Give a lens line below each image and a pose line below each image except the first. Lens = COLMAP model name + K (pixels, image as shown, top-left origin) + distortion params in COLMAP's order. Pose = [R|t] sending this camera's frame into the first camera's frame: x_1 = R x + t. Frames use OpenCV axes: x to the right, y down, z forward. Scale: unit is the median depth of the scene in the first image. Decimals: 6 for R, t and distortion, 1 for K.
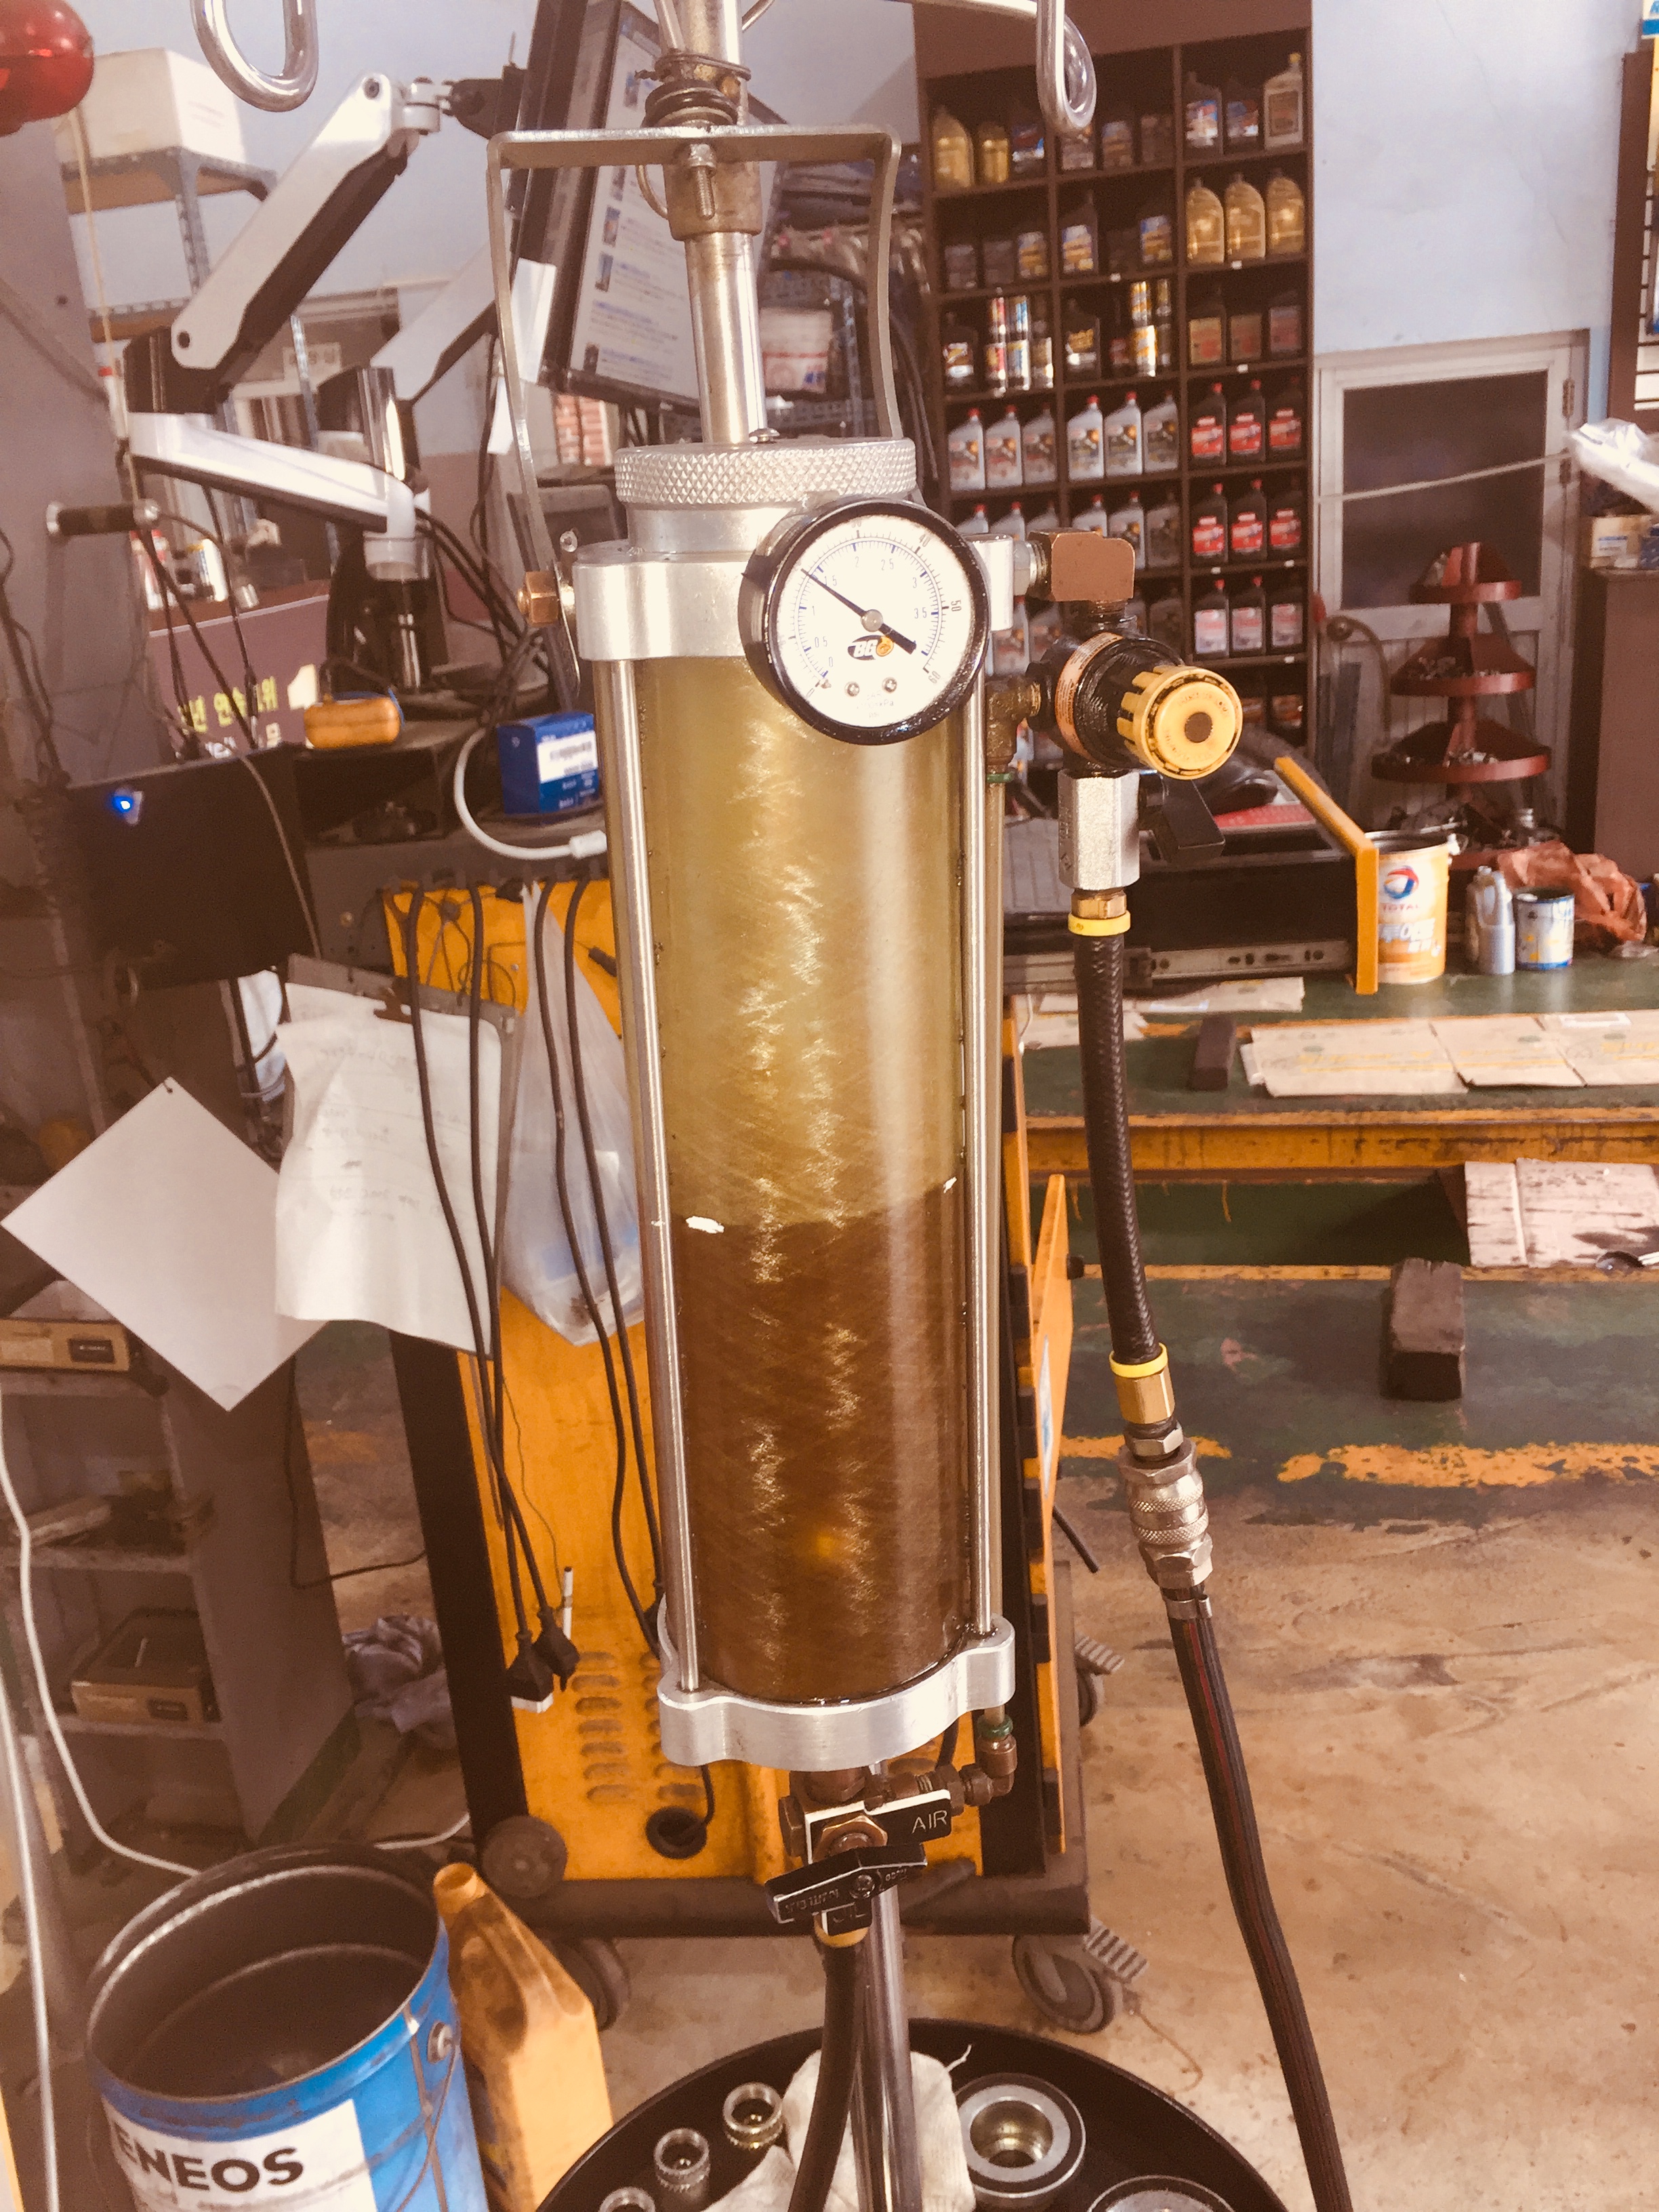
lens RADIAL K [[1894.2, 0, 829.5], [0, 1894.2, 1106.0], [0, 0, 1]] dist [0.008747, -0.013310]
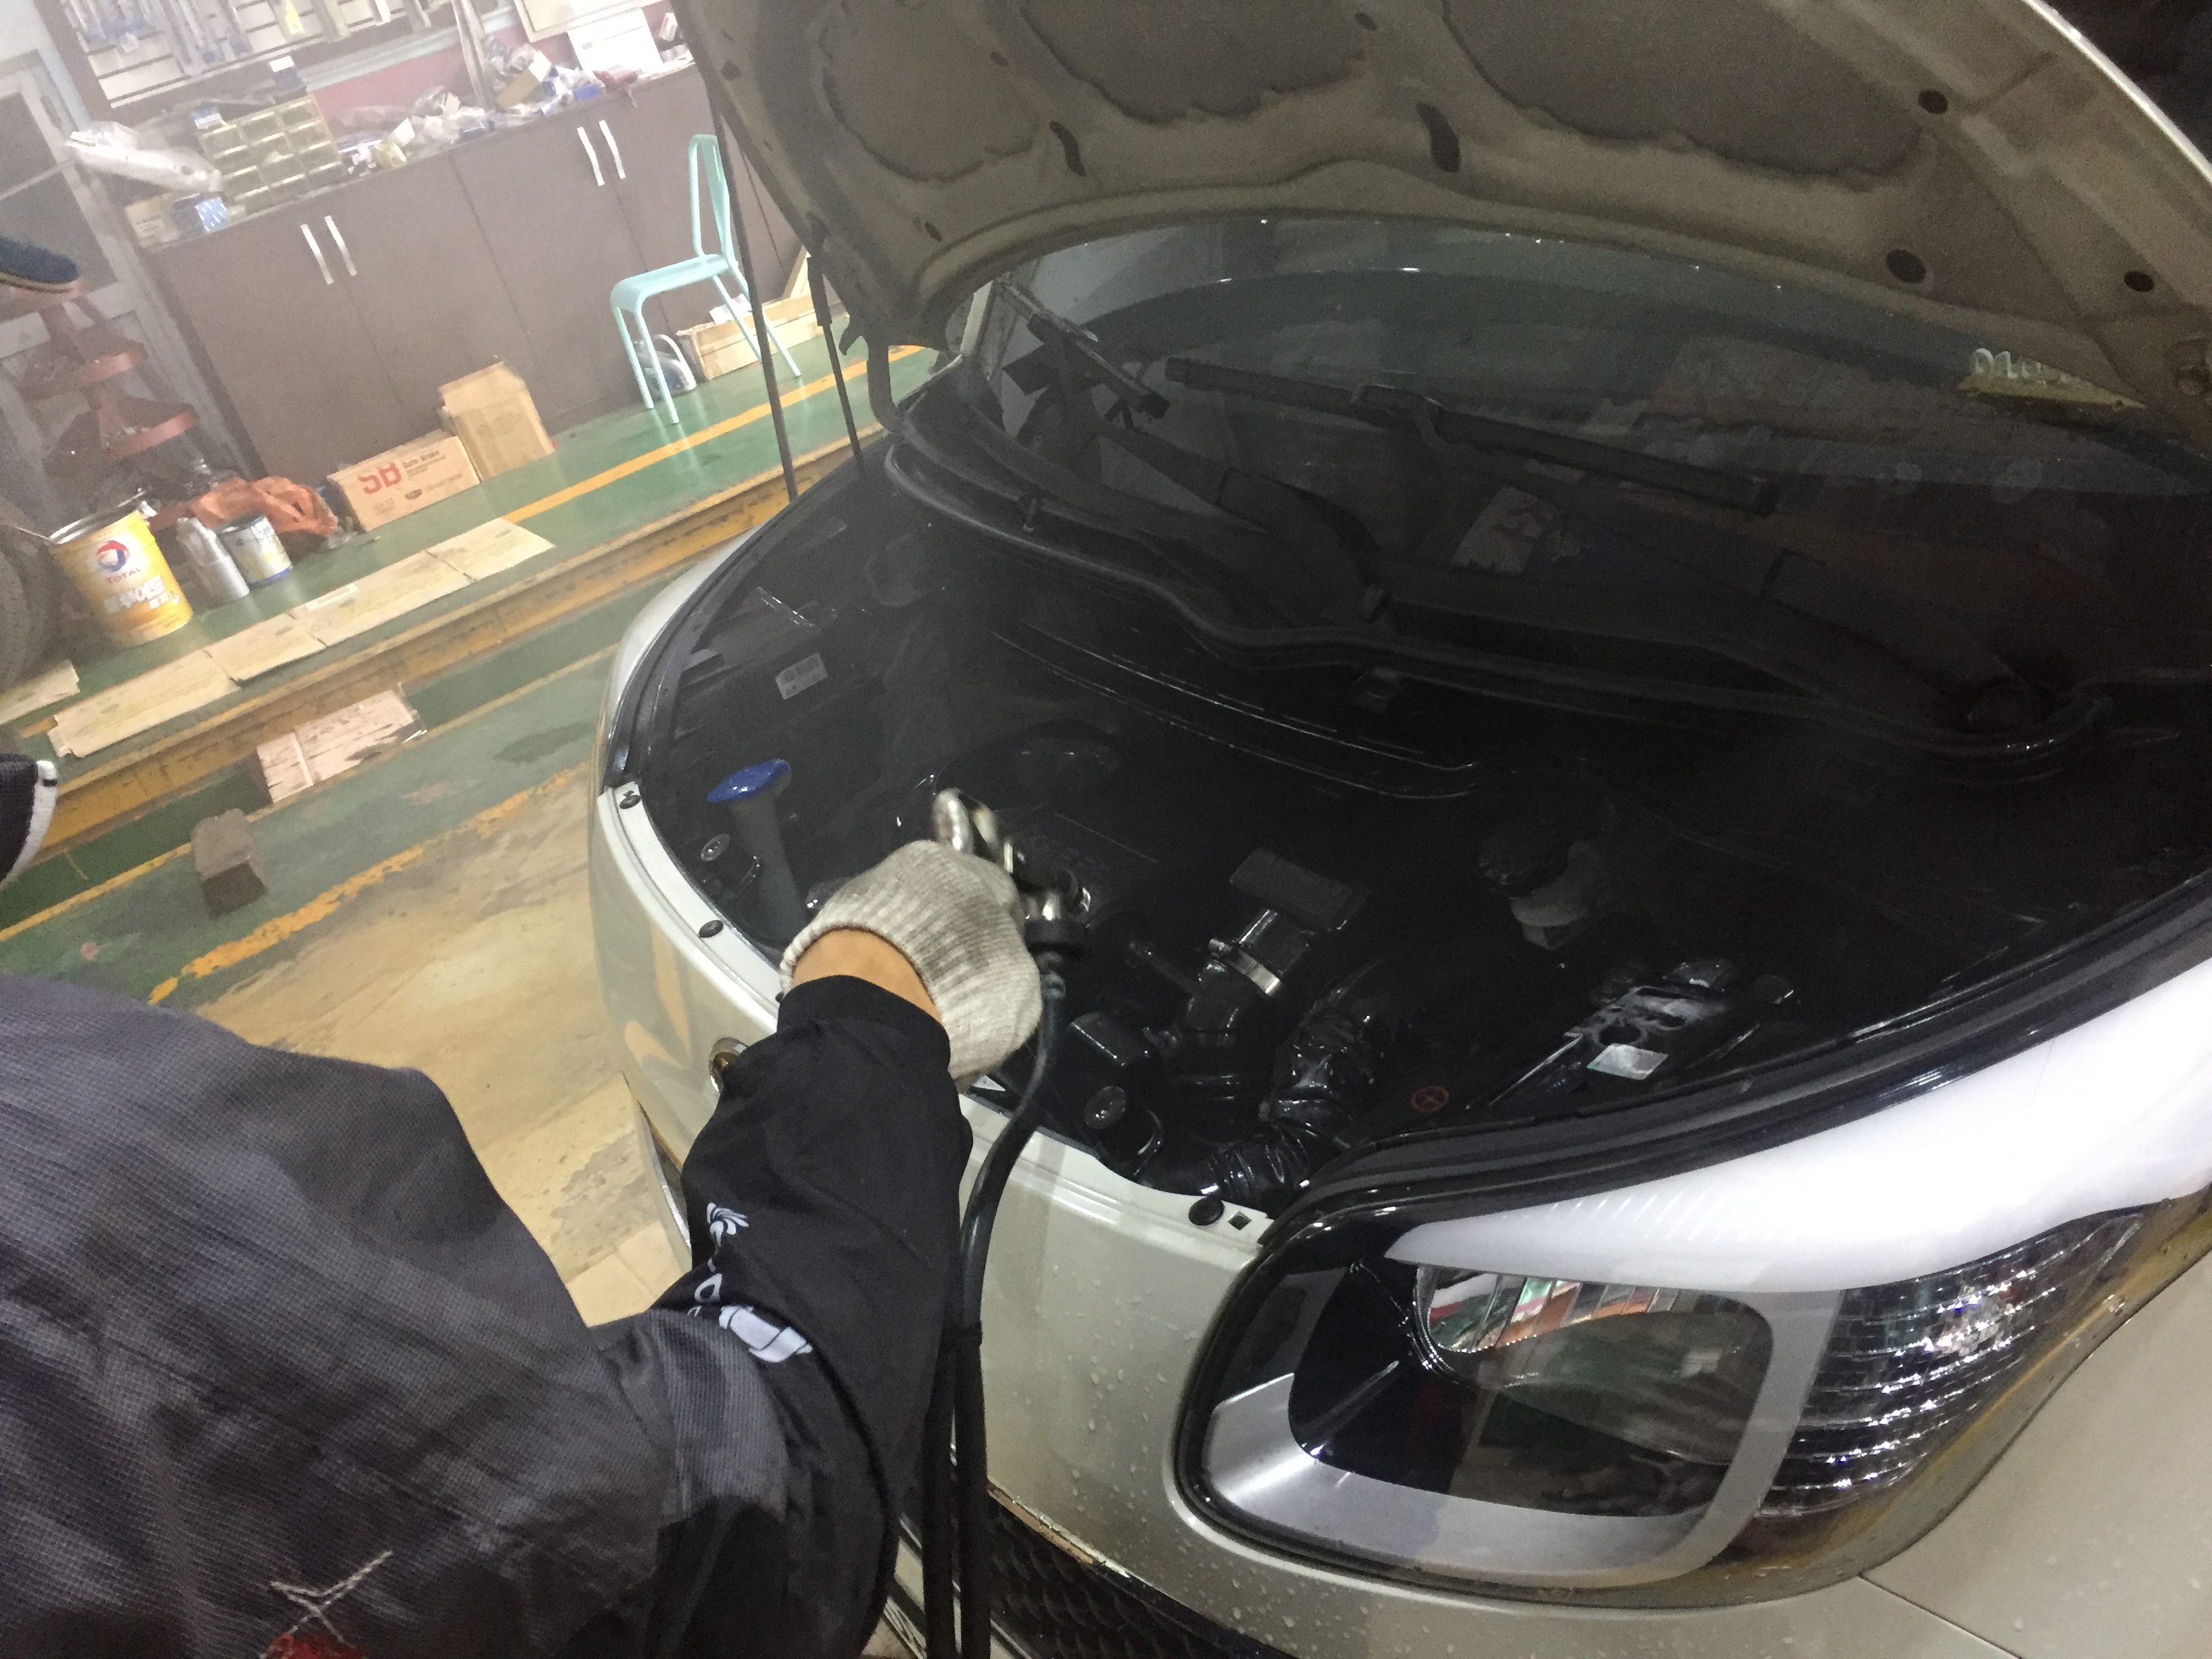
lens RADIAL K [[1894.2, 0, 1106.0], [0, 1894.2, 829.5], [0, 0, 1]] dist [0.008747, -0.013310]
pose [[0.708489, -0.428401, 0.560817, 0.016442], [0.407785, 0.897091, 0.170115, 0.077033], [-0.575981, 0.108169, 0.810275, -0.237458]]
